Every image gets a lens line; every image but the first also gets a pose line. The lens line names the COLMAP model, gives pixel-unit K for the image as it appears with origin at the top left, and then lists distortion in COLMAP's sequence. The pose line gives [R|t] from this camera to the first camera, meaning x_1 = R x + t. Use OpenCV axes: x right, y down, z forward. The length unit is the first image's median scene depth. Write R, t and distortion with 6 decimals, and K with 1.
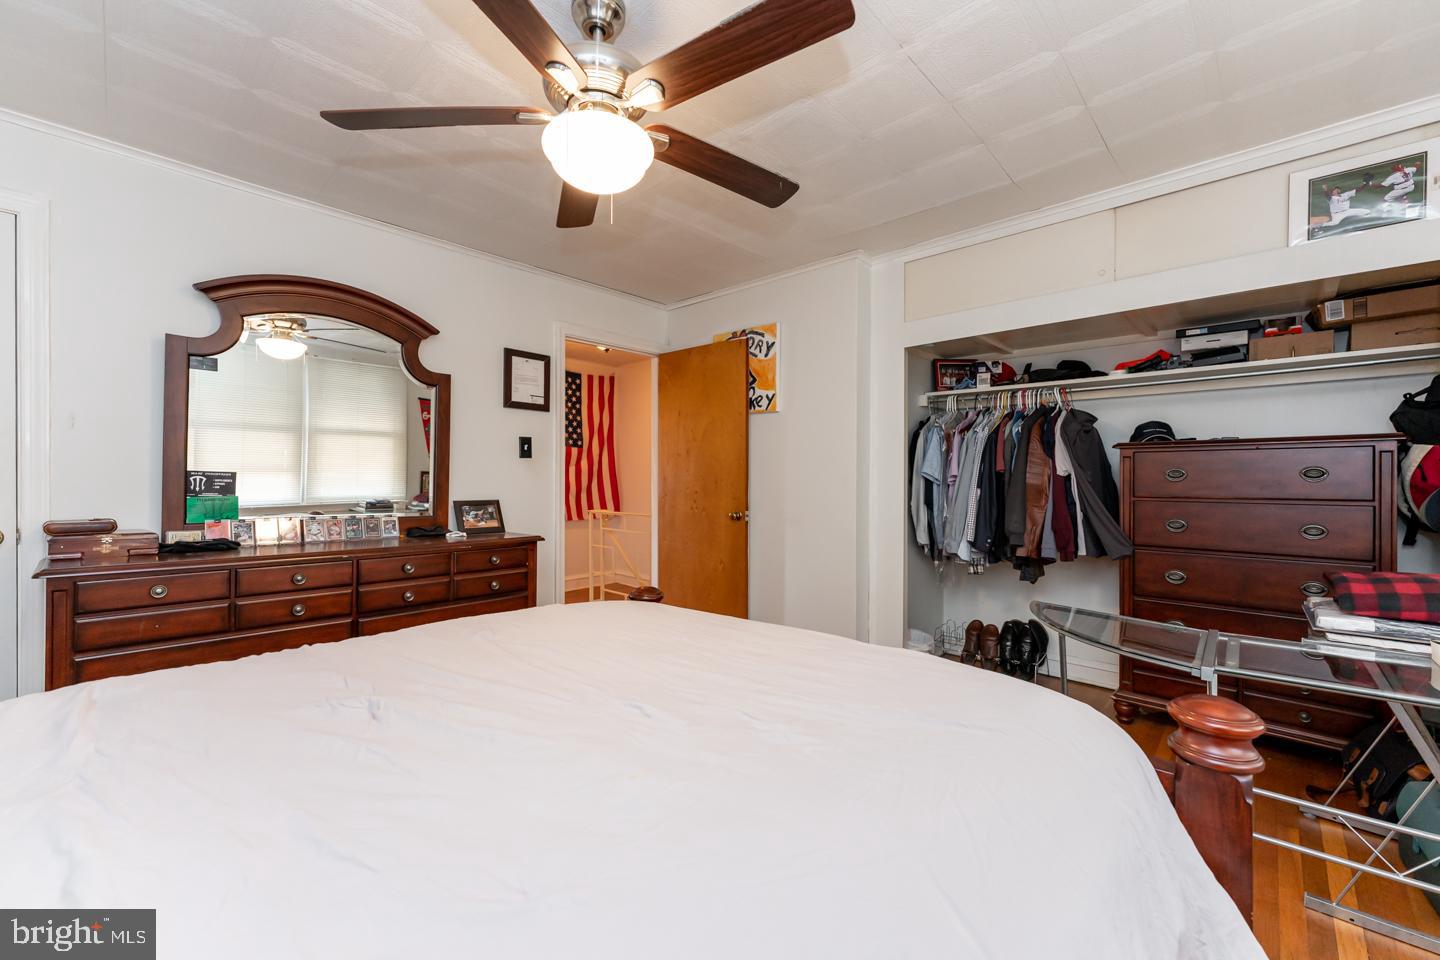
lens RADIAL K [[579.7, 0, 715.2], [0, 579.7, 479.4], [0, 0, 1]] dist [0.002366, -0.000050]
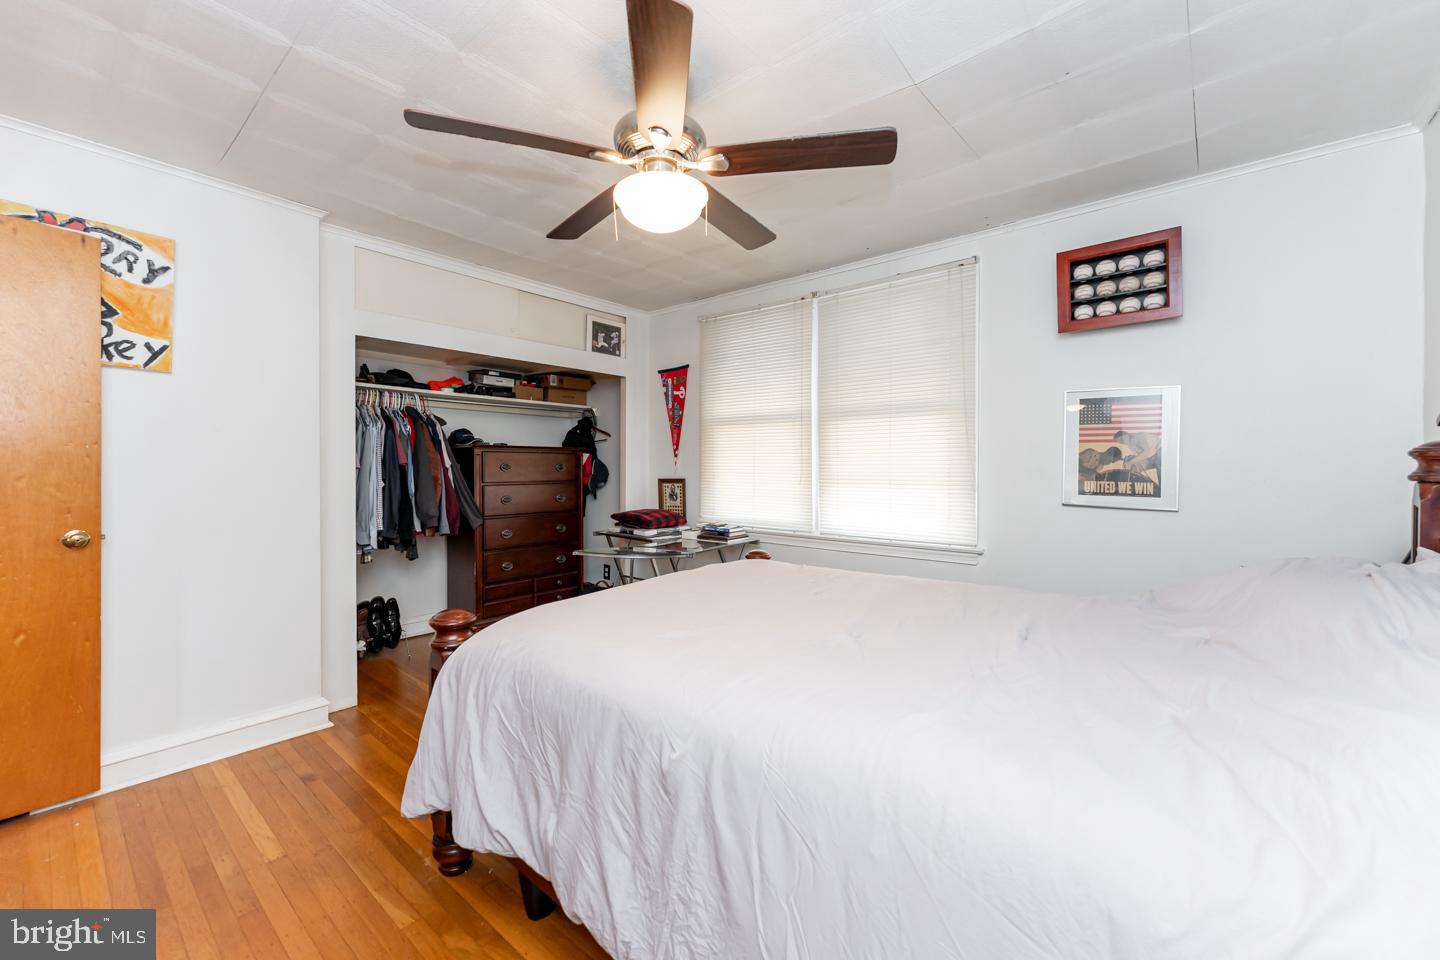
lens RADIAL K [[572.5, 0, 719.5], [0, 572.5, 474.3], [0, 0, 1]] dist [0.001267, -0.000136]
pose [[-0.058536, -0.018326, 0.998117, -0.593657], [-0.004073, 0.999828, 0.018118, -0.015210], [-0.998277, -0.003005, -0.058600, 0.412215]]
